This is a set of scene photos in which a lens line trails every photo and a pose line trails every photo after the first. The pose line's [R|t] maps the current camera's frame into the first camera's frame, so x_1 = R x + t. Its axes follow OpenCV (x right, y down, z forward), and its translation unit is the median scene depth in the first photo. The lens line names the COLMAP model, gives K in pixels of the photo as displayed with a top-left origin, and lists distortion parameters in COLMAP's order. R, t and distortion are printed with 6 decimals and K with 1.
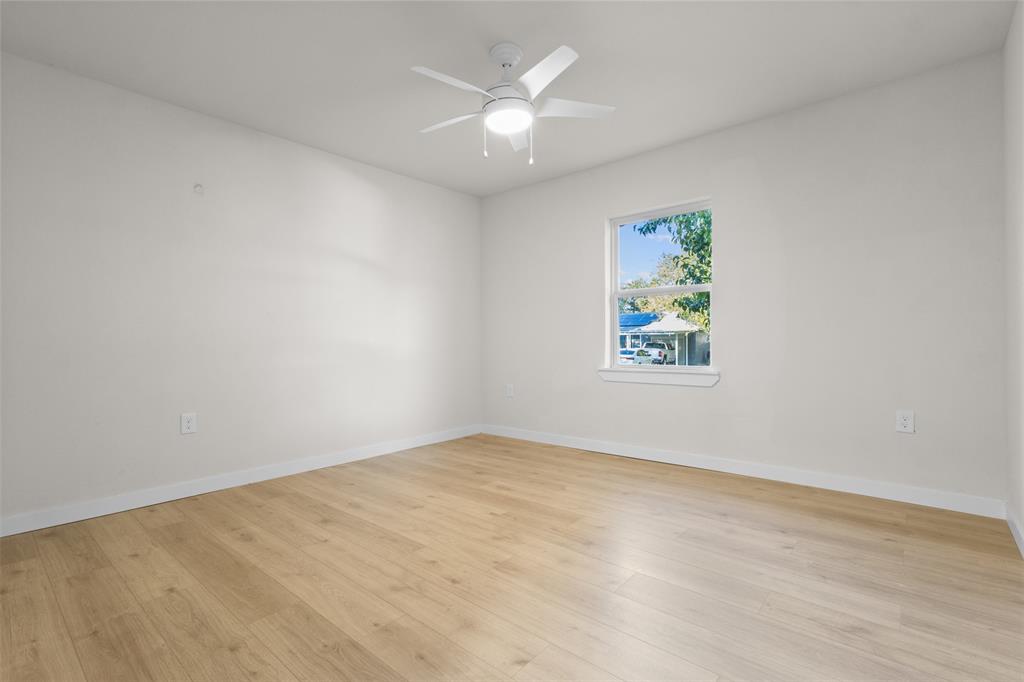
lens RADIAL K [[474.0, 0, 506.1], [0, 474.0, 336.5], [0, 0, 1]] dist [0.002895, 0.001256]
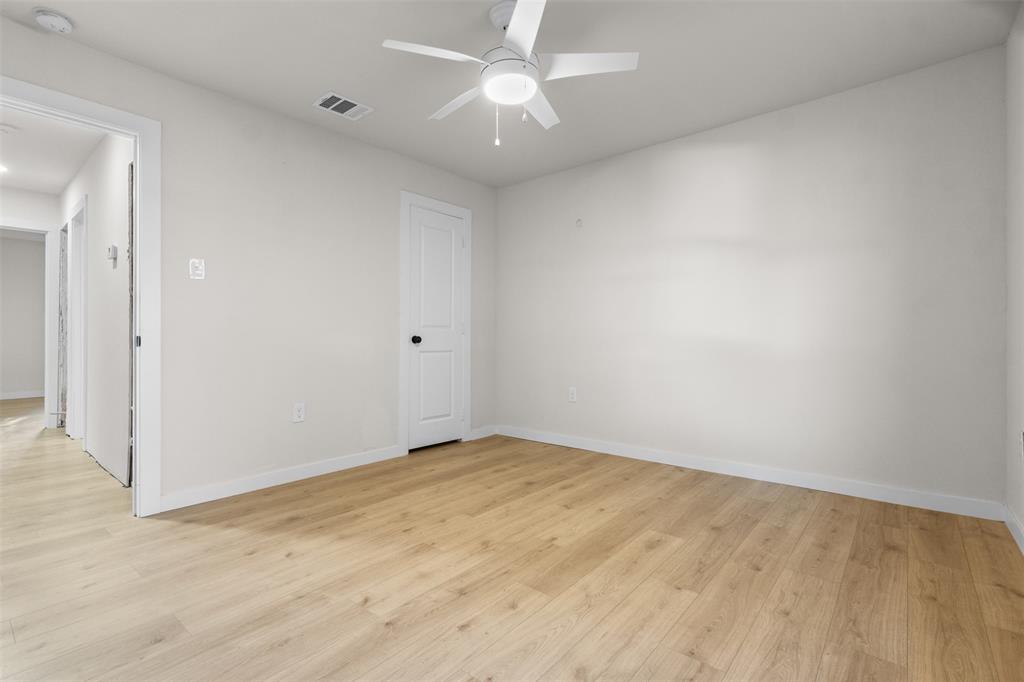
lens RADIAL K [[474.0, 0, 506.2], [0, 474.0, 343.5], [0, 0, 1]] dist [0.002895, 0.001256]
pose [[-0.002250, 0.014389, -0.999894, 0.842727], [0.014616, 0.999790, 0.014355, 0.009650], [0.999891, -0.014582, -0.002460, 0.951485]]
